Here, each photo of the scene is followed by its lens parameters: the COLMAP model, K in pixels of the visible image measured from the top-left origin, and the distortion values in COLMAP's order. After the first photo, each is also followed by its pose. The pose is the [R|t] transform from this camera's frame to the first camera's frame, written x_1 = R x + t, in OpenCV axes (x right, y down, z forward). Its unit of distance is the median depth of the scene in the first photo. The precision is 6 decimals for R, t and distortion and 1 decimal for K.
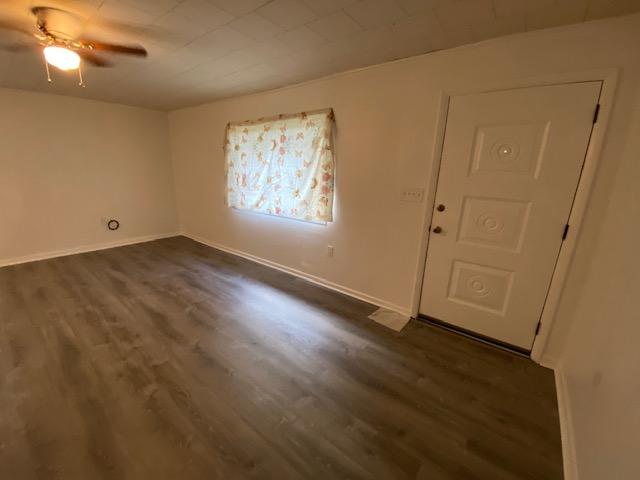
lens RADIAL K [[258.7, 0, 320.0], [0, 258.7, 240.0], [0, 0, 1]] dist [0.024626, -0.022690]
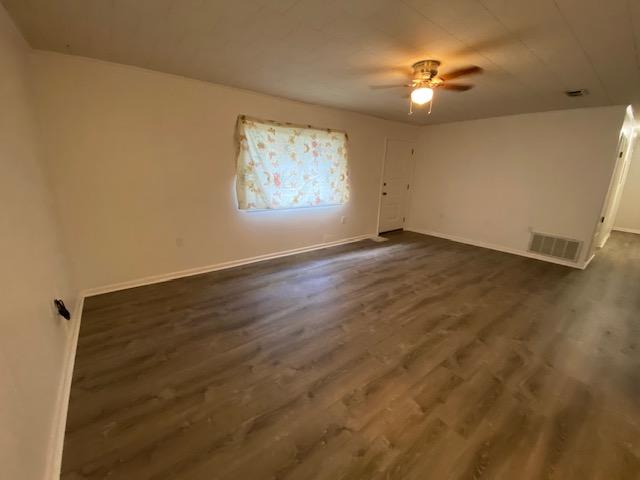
lens RADIAL K [[258.7, 0, 320.0], [0, 258.7, 240.0], [0, 0, 1]] dist [0.024626, -0.022690]
pose [[0.246501, -0.280157, 0.927766, -1.506357], [0.236324, 0.945784, 0.222808, -0.227250], [-0.939887, 0.164331, 0.299344, 0.682462]]
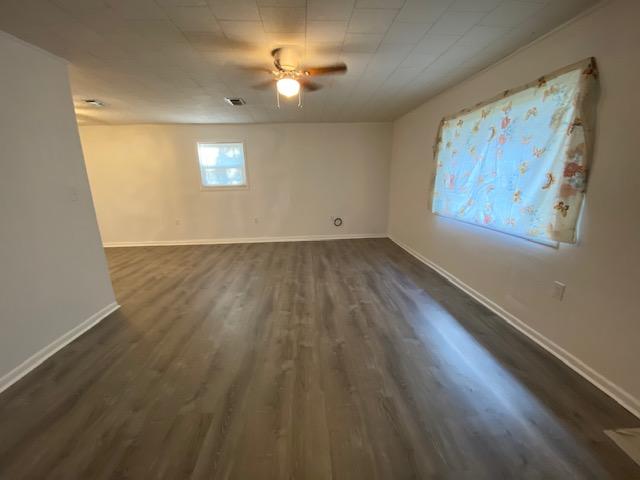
lens RADIAL K [[258.7, 0, 320.0], [0, 258.7, 240.0], [0, 0, 1]] dist [0.024626, -0.022690]
pose [[0.662233, 0.136619, -0.736738, 0.100849], [-0.158436, 0.986537, 0.040527, -0.011493], [0.732356, 0.089888, 0.674963, 0.160949]]
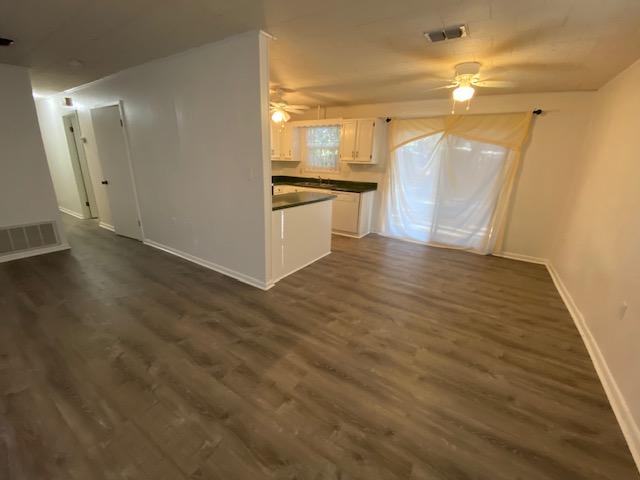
lens RADIAL K [[258.7, 0, 320.0], [0, 258.7, 240.0], [0, 0, 1]] dist [0.024626, -0.022690]
pose [[-0.993525, -0.031144, -0.109260, -1.075171], [-0.085341, 0.839411, 0.536756, -0.285572], [0.074997, 0.542605, -0.836633, 0.957261]]
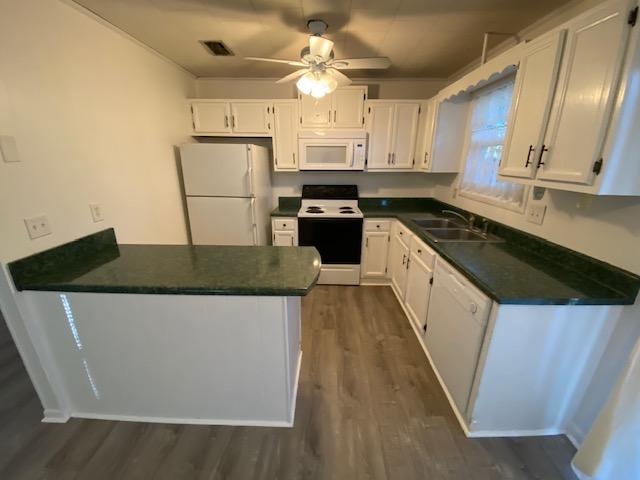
lens RADIAL K [[258.7, 0, 320.0], [0, 258.7, 240.0], [0, 0, 1]] dist [0.024626, -0.022690]
pose [[-0.599491, -0.269664, 0.753586, -1.570660], [0.191143, 0.866054, 0.461968, -0.053568], [-0.777223, 0.420988, -0.467647, -0.040608]]
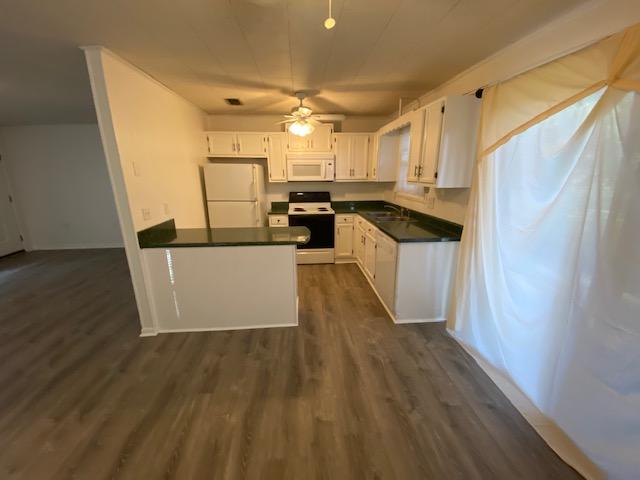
lens RADIAL K [[258.7, 0, 320.0], [0, 258.7, 240.0], [0, 0, 1]] dist [0.024626, -0.022690]
pose [[-0.678501, -0.209822, 0.703996, -1.845571], [0.181774, 0.880583, 0.437644, -0.135941], [-0.711754, 0.424910, -0.559336, 0.215308]]
